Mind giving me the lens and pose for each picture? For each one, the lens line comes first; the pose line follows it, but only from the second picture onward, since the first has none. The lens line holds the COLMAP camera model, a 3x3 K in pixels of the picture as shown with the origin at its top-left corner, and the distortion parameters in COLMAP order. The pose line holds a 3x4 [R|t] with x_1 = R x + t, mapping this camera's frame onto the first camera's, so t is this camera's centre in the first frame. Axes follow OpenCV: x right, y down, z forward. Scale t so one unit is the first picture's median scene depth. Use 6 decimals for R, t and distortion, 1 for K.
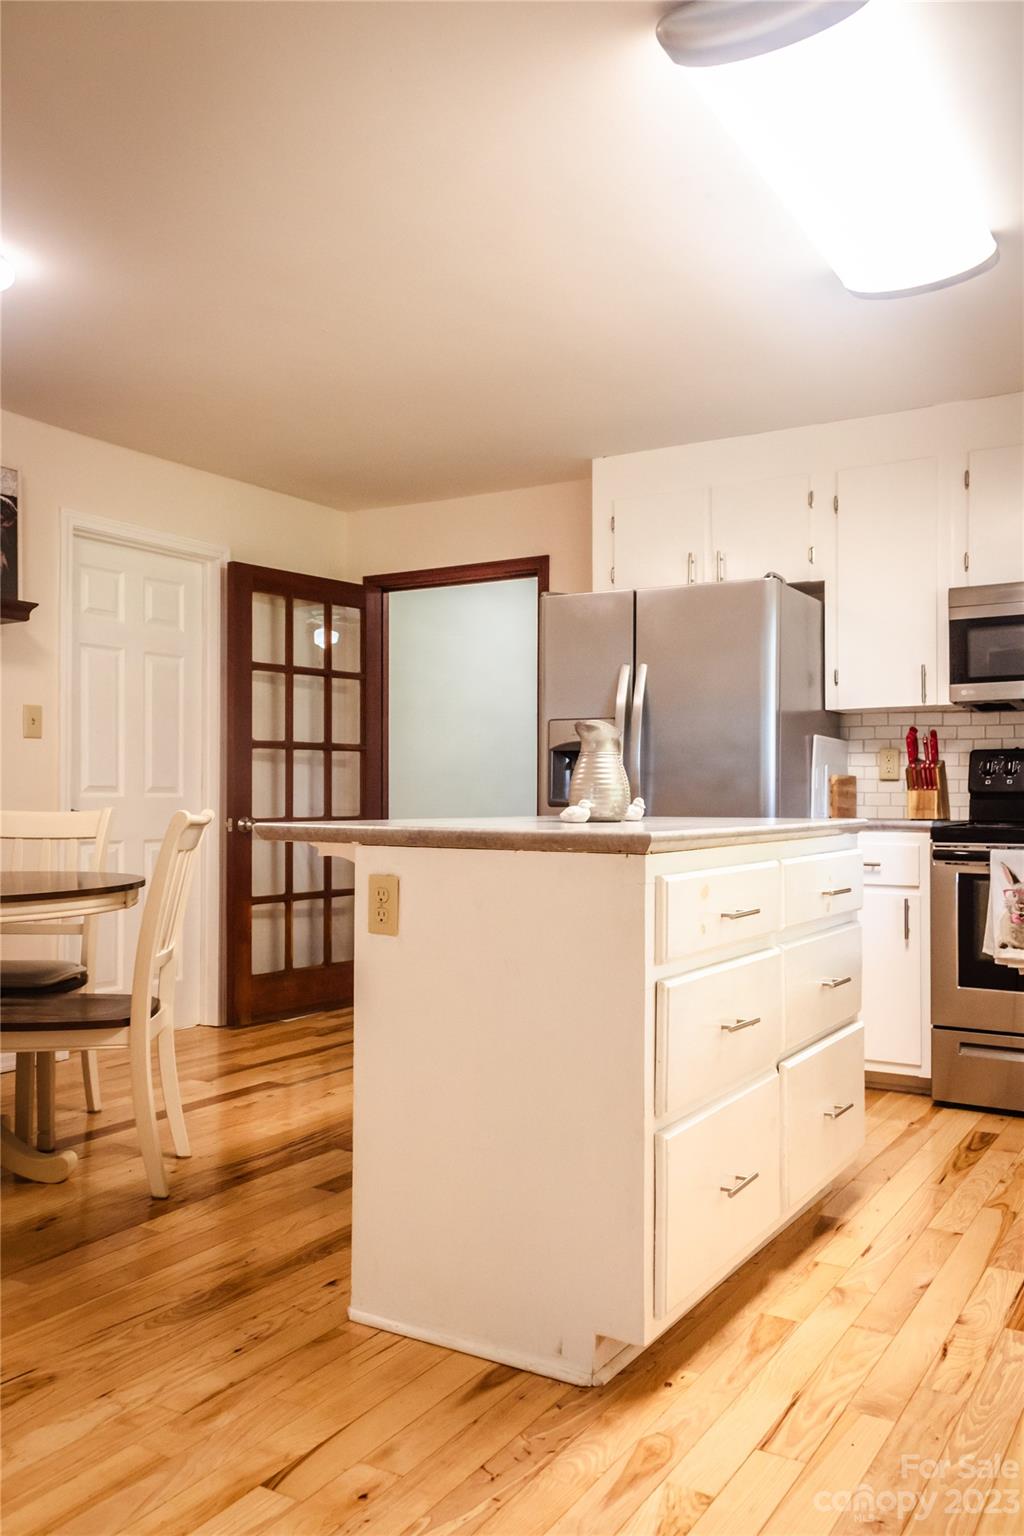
lens RADIAL K [[1239.5, 0, 512.0], [0, 1239.5, 768.0], [0, 0, 1]] dist [-0.001383, 0.007438]
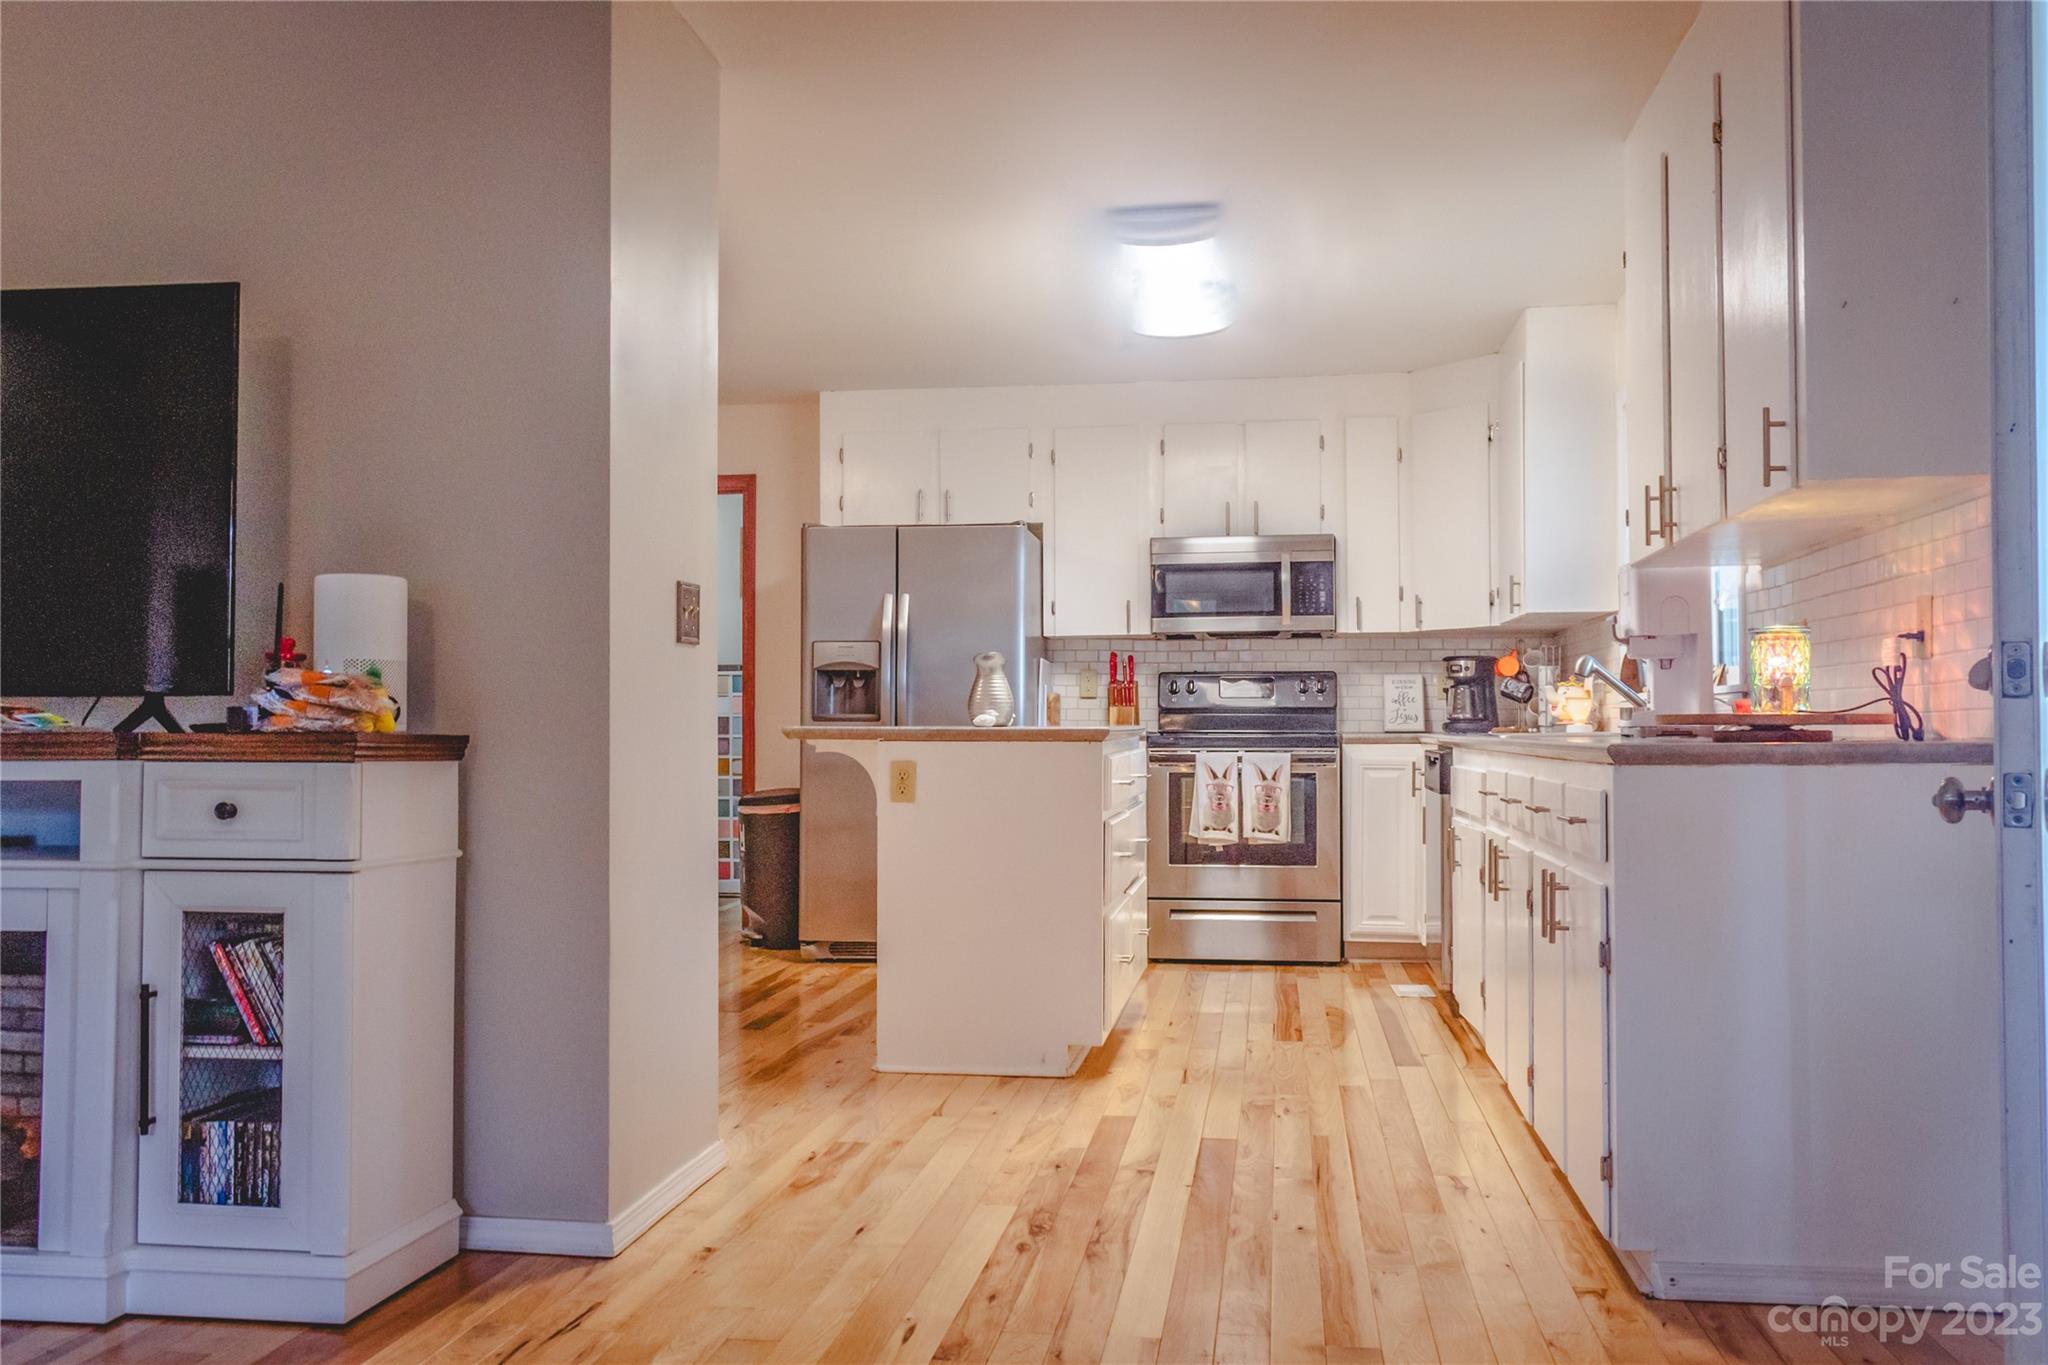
lens RADIAL K [[1753.0, 0, 1024.7], [0, 1753.0, 639.8], [0, 0, 1]] dist [-0.141193, 0.008257]
pose [[0.918833, 0.015730, 0.394333, -0.419149], [-0.005657, 0.999628, -0.026693, -0.000454], [-0.394606, 0.022296, 0.918580, -0.497514]]
